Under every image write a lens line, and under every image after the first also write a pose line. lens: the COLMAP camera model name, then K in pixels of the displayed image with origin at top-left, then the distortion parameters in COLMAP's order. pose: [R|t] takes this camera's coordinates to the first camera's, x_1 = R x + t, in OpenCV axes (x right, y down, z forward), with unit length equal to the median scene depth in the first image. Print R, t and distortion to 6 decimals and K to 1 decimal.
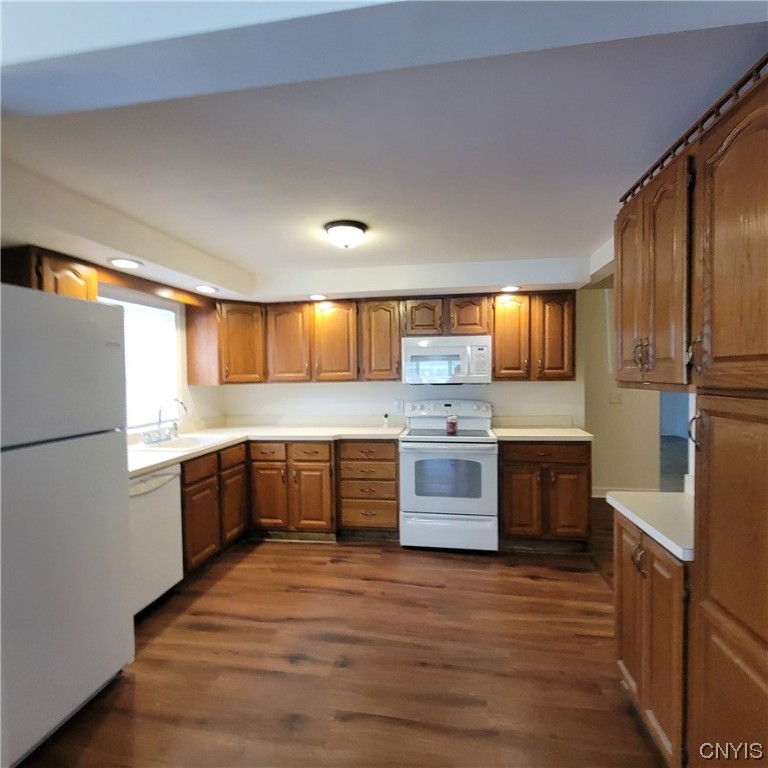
lens RADIAL K [[421.9, 0, 380.7], [0, 421.9, 381.5], [0, 0, 1]] dist [0.032824, -0.012532]
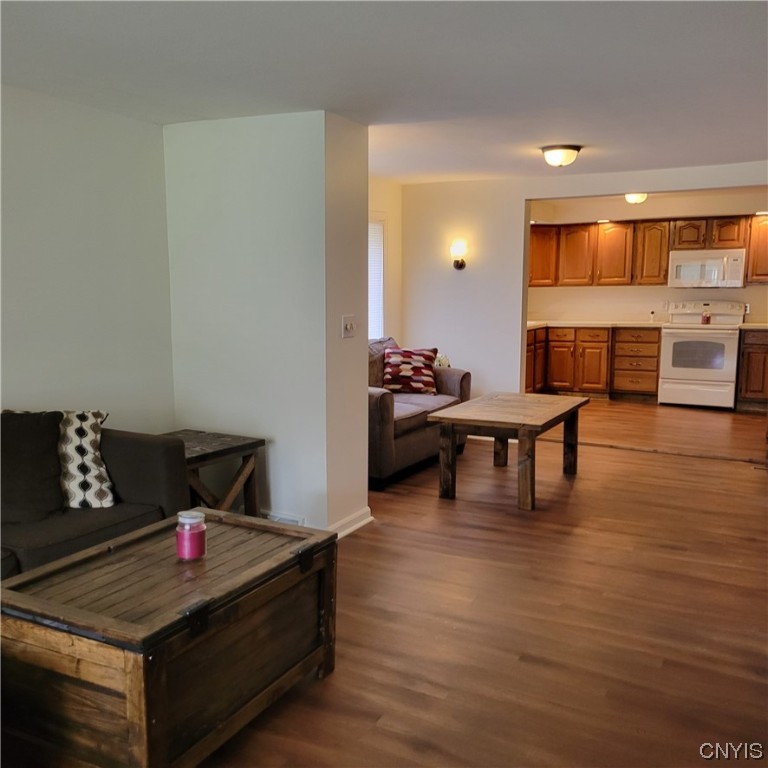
lens RADIAL K [[785.0, 0, 364.6], [0, 785.0, 396.1], [0, 0, 1]] dist [0.061264, 0.000000]
pose [[0.946134, 0.054536, -0.319148, -0.036112], [-0.014714, 0.991936, 0.125880, 0.046234], [0.323440, -0.114404, 0.939308, -1.699701]]
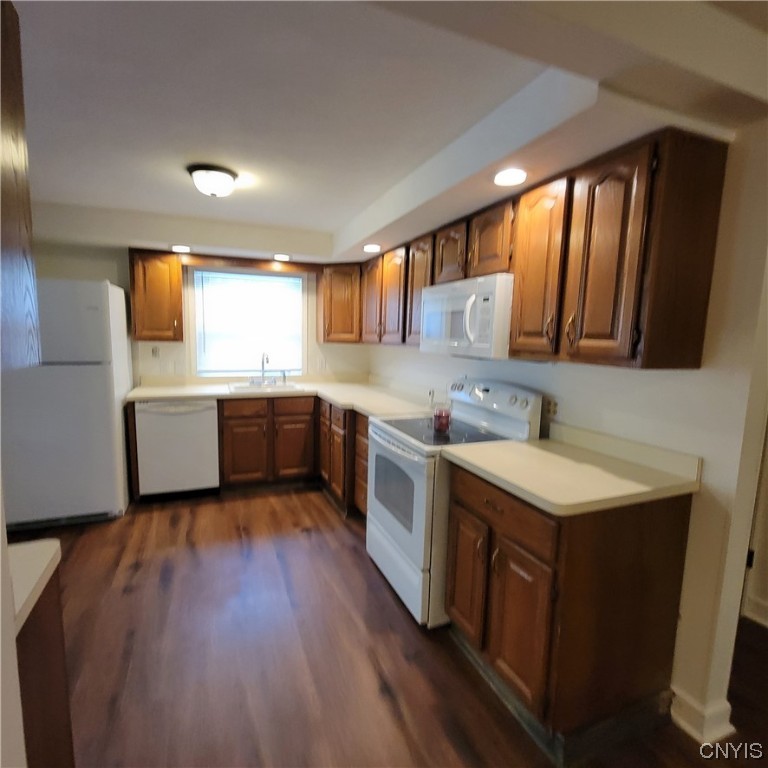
lens RADIAL K [[421.9, 0, 386.5], [0, 421.9, 381.0], [0, 0, 1]] dist [0.032824, -0.012532]
pose [[0.521761, 0.116418, -0.845111, 0.665615], [-0.046517, 0.993053, 0.108079, -0.021646], [0.851823, -0.017079, 0.523552, 0.575390]]
